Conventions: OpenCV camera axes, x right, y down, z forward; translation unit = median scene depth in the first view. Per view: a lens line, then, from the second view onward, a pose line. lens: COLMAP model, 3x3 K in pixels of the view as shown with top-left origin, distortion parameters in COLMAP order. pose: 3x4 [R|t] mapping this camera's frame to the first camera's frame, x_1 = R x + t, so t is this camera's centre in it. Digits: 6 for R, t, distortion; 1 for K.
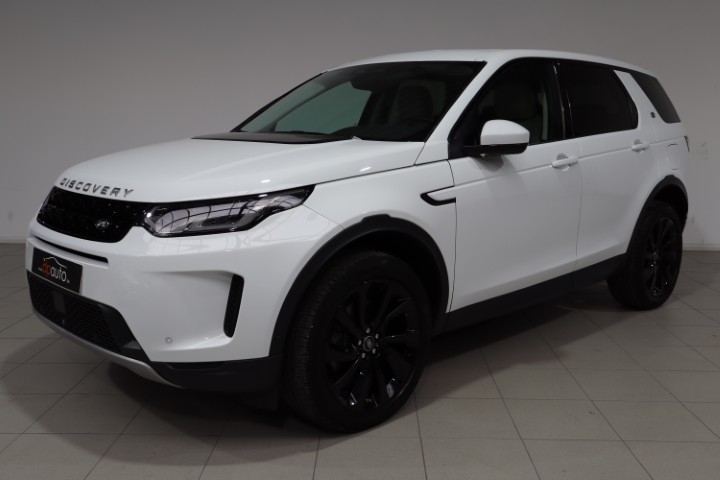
lens RADIAL K [[726.4, 0, 360.0], [0, 726.4, 240.0], [0, 0, 1]] dist [-0.002864, 0.006921]
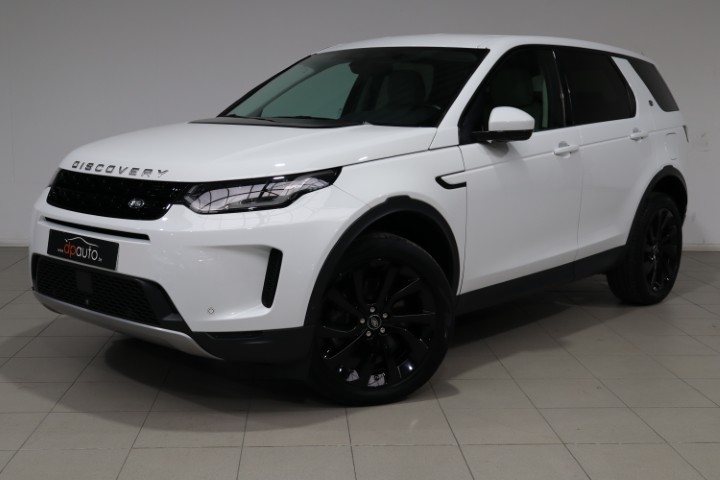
lens RADIAL K [[957.4, 0, 360.0], [0, 957.4, 240.0], [0, 0, 1]] dist [0.008854, -0.032923]
pose [[0.996049, -0.001901, 0.088782, -0.132697], [0.004000, 0.999717, -0.023471, 0.052778], [-0.088712, 0.023733, 0.995775, -0.319541]]
